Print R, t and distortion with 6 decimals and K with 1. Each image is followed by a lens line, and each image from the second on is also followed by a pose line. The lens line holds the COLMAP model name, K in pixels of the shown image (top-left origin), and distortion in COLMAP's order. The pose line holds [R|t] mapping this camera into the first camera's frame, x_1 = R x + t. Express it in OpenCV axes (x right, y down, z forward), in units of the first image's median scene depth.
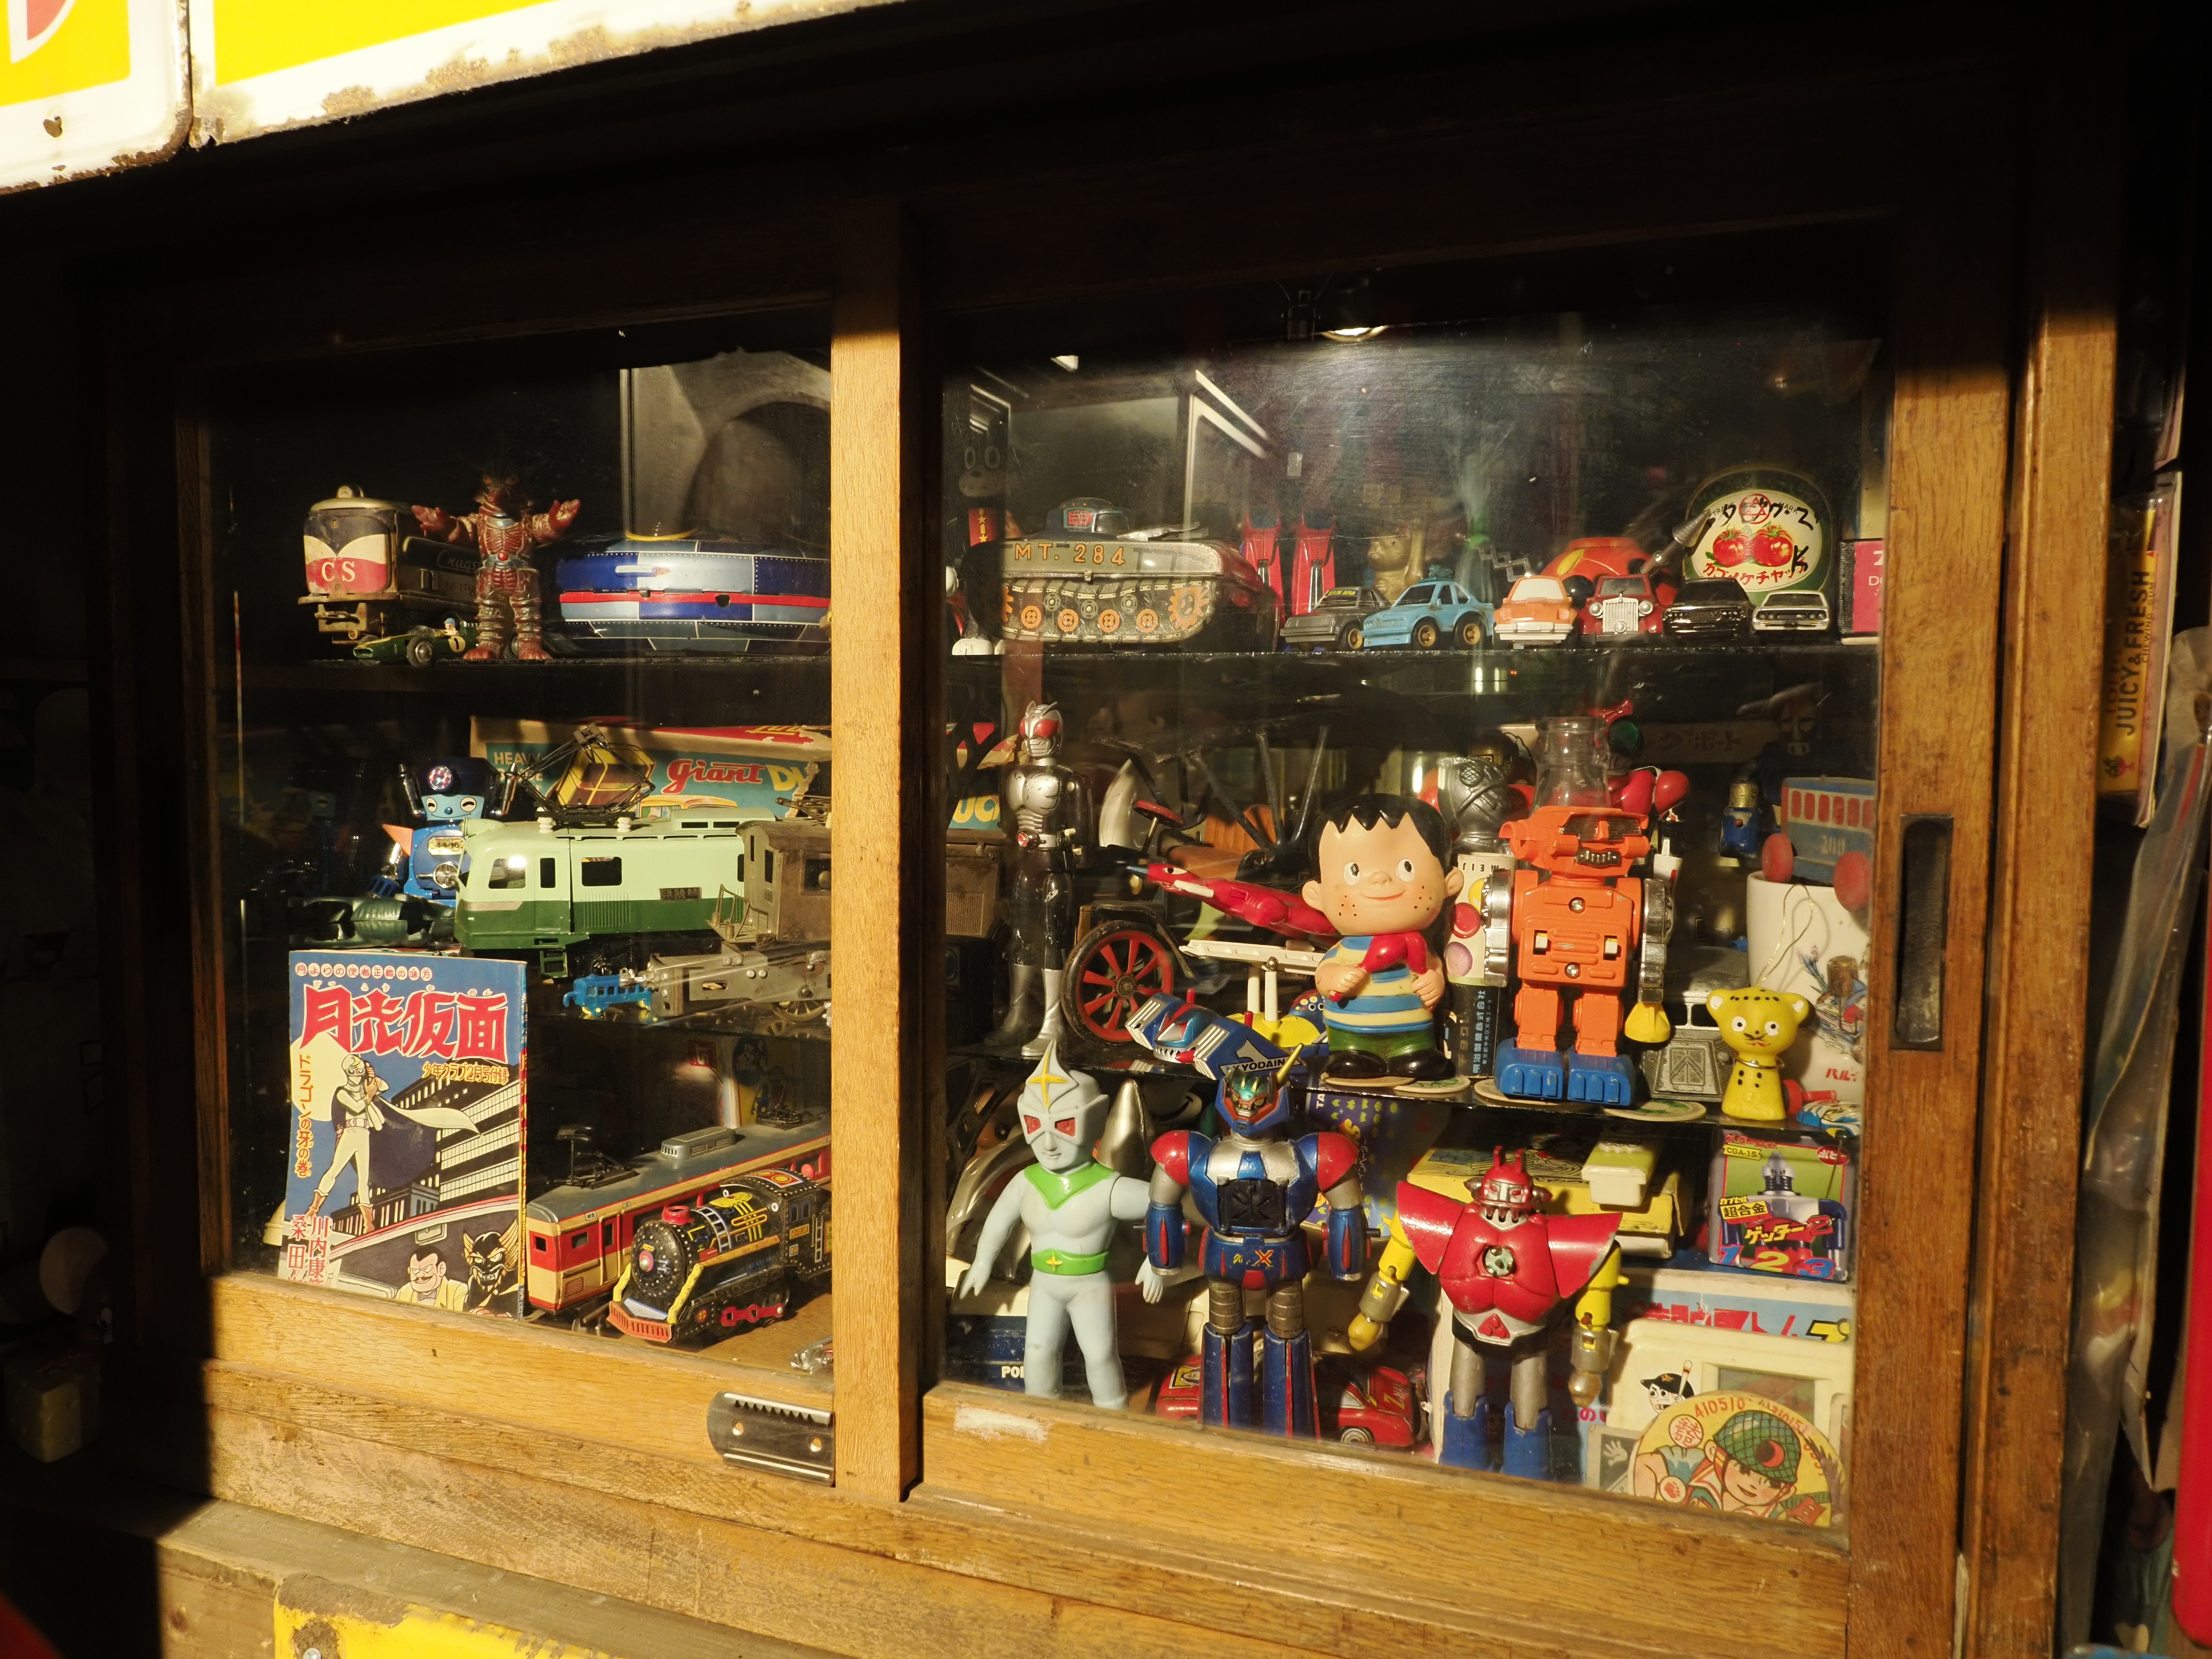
lens RADIAL K [[1571.9, 0, 1101.9], [0, 1571.9, 825.9], [0, 0, 1]] dist [-0.025259, 0.005235]
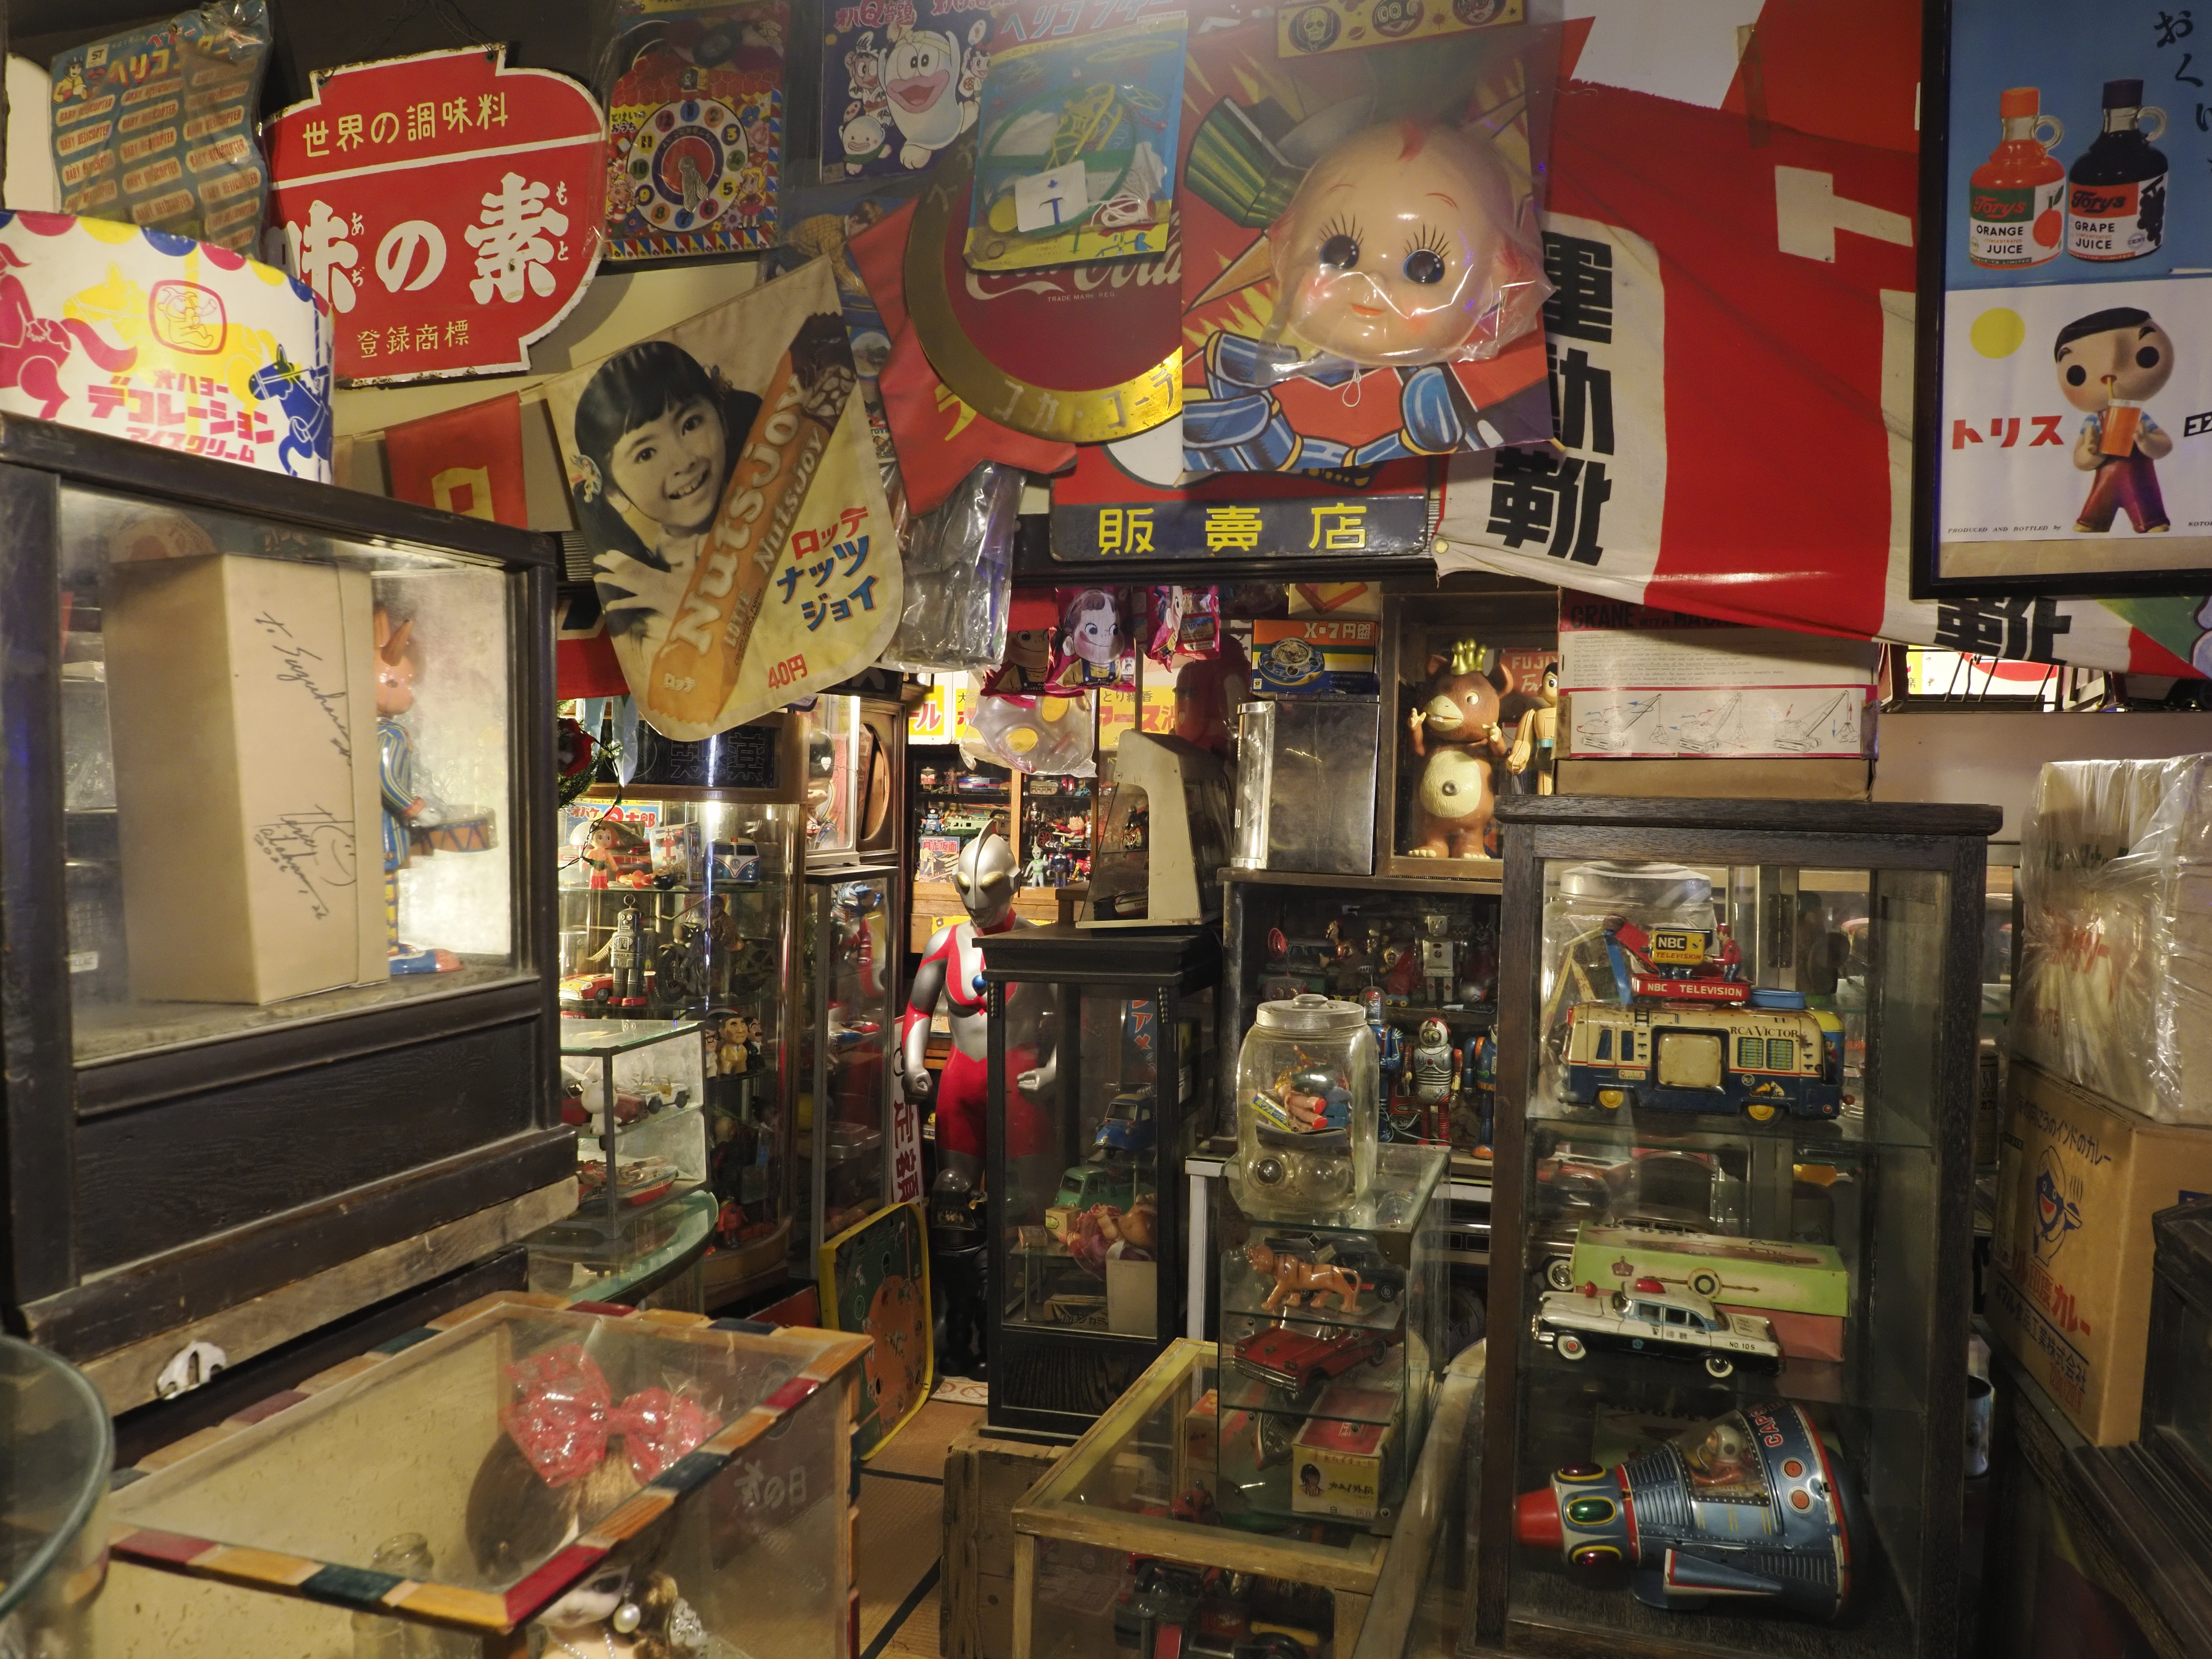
lens RADIAL K [[1571.9, 0, 1104.2], [0, 1571.9, 835.2], [0, 0, 1]] dist [-0.025259, 0.005235]
pose [[0.995954, 0.011714, 0.089095, -0.405130], [-0.008287, 0.999215, -0.038742, 0.404674], [-0.089479, 0.037847, 0.995269, -7.065073]]
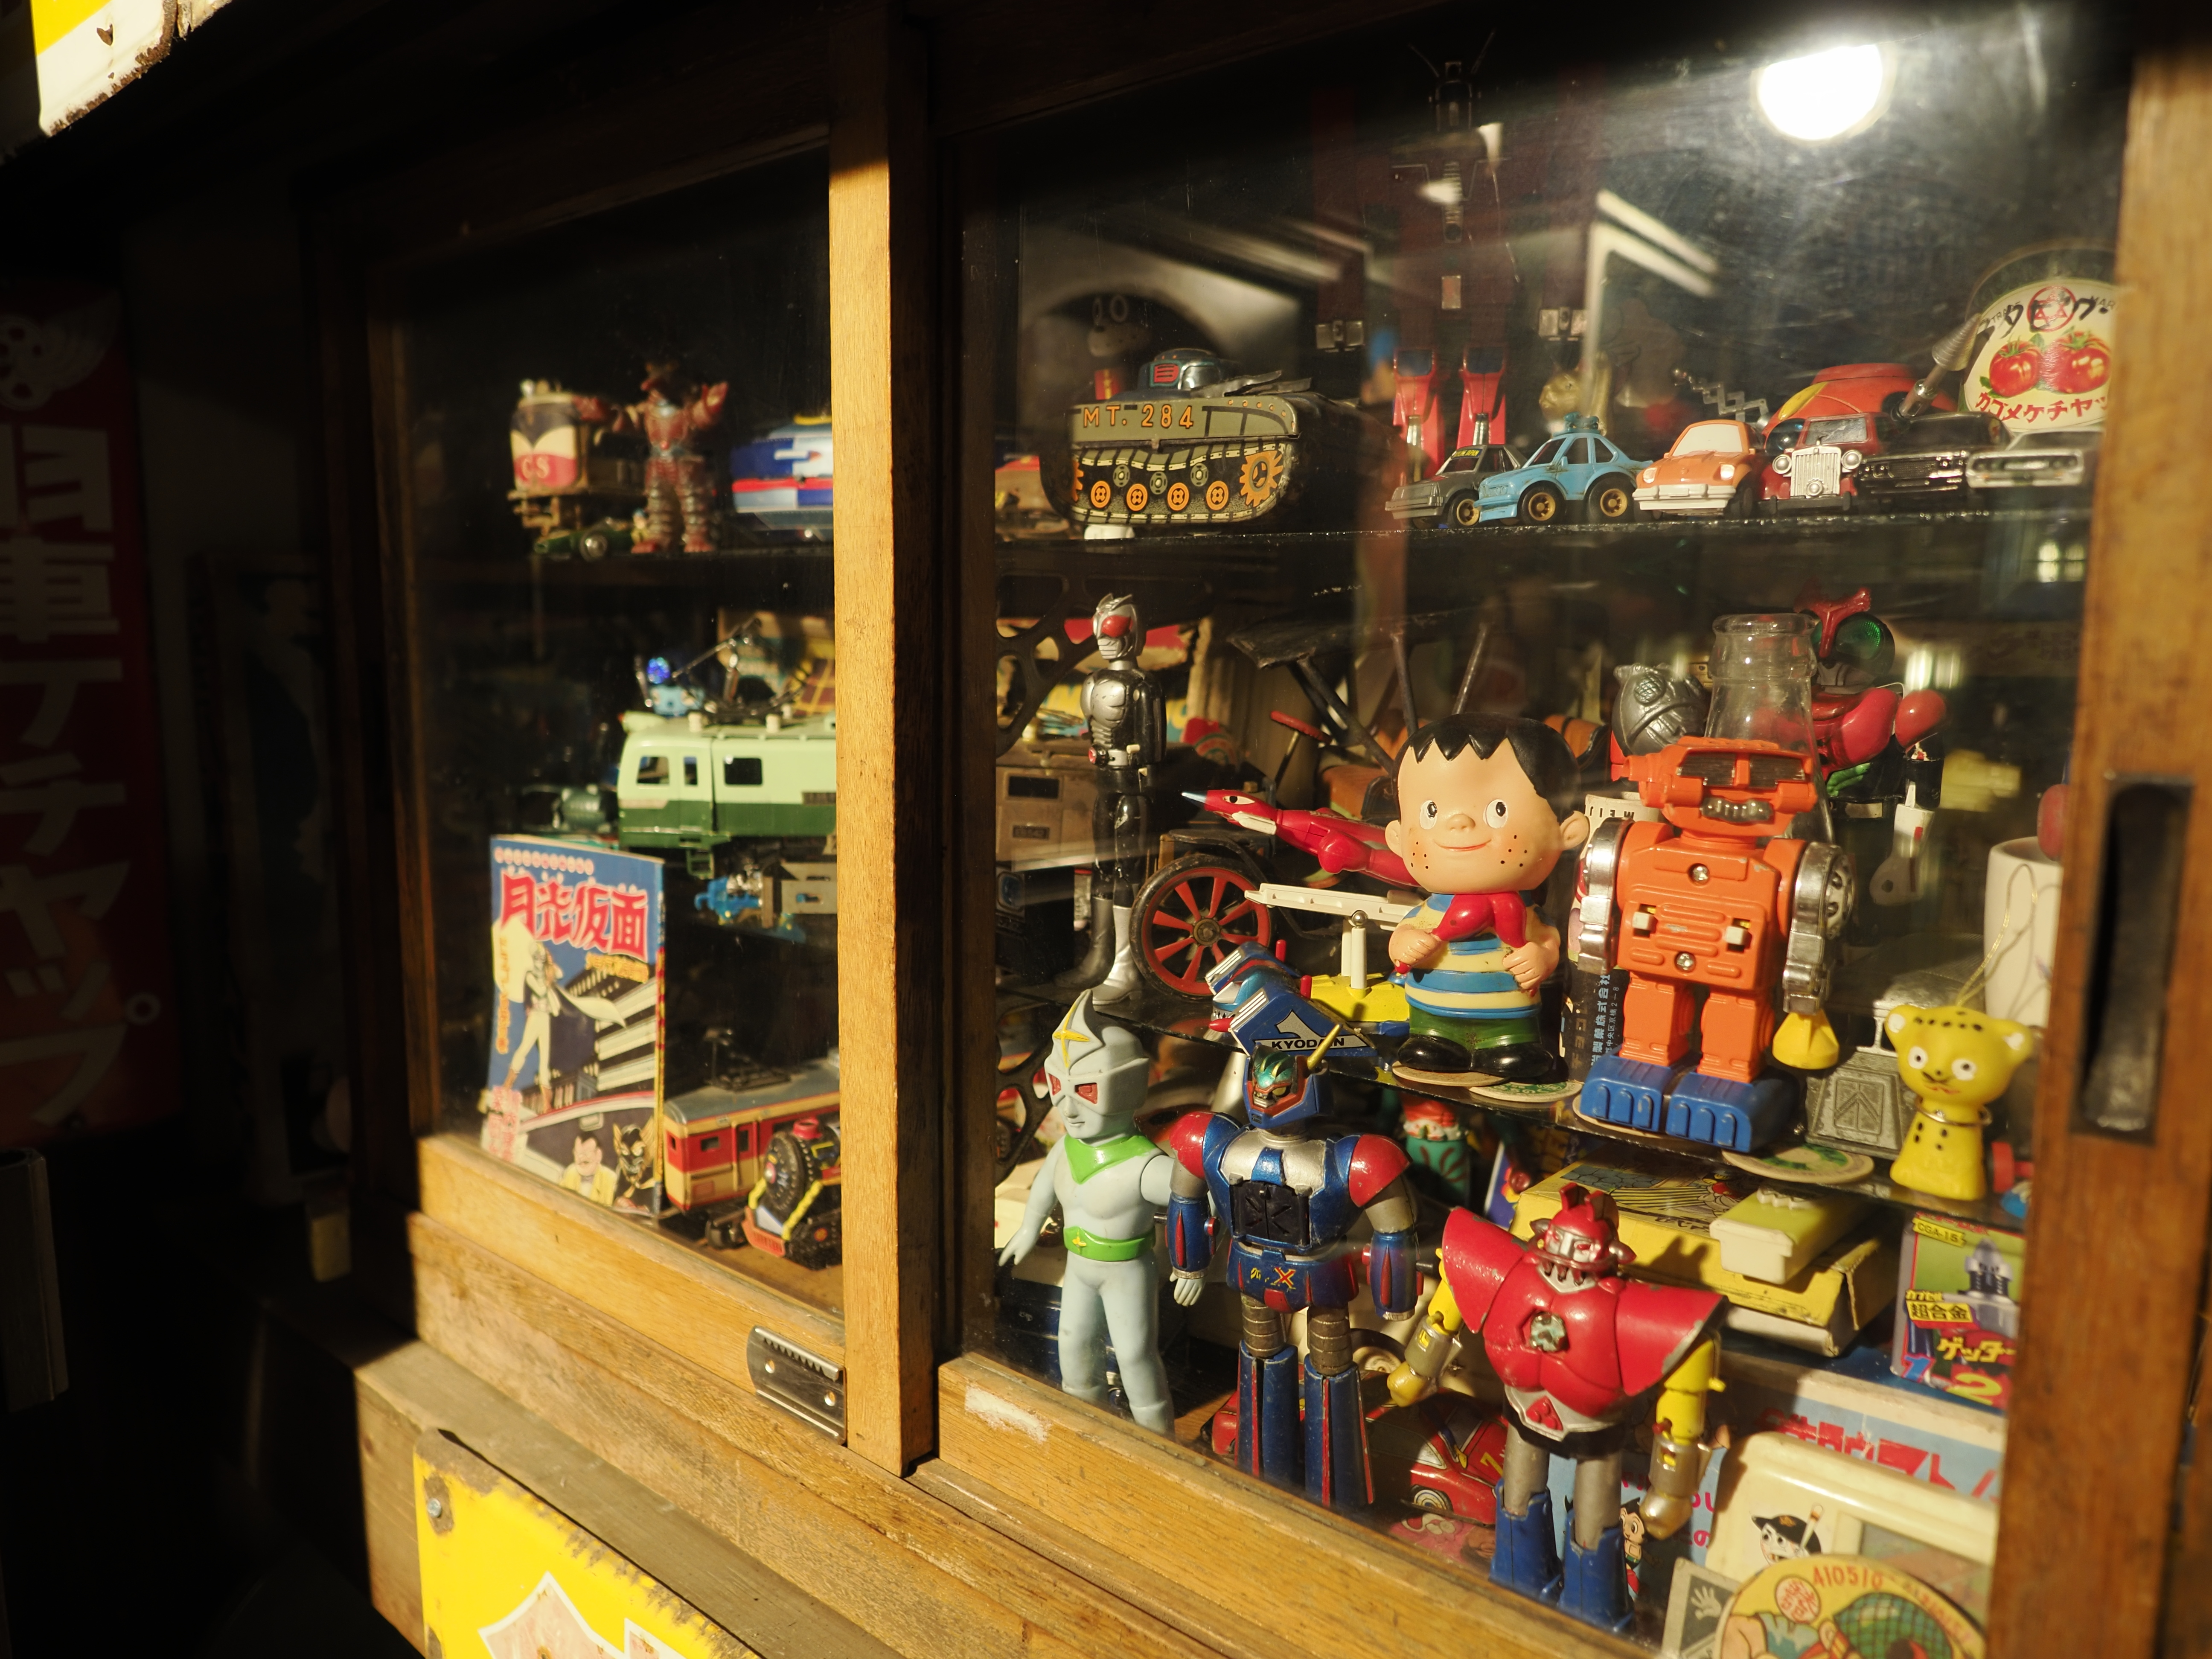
lens RADIAL K [[1571.9, 0, 1094.8], [0, 1571.9, 828.8], [0, 0, 1]] dist [-0.025259, 0.005235]
pose [[0.936301, 0.048630, -0.347815, 0.267057], [-0.023008, 0.996733, 0.077425, -0.018811], [0.350444, -0.064490, 0.934361, 0.200033]]
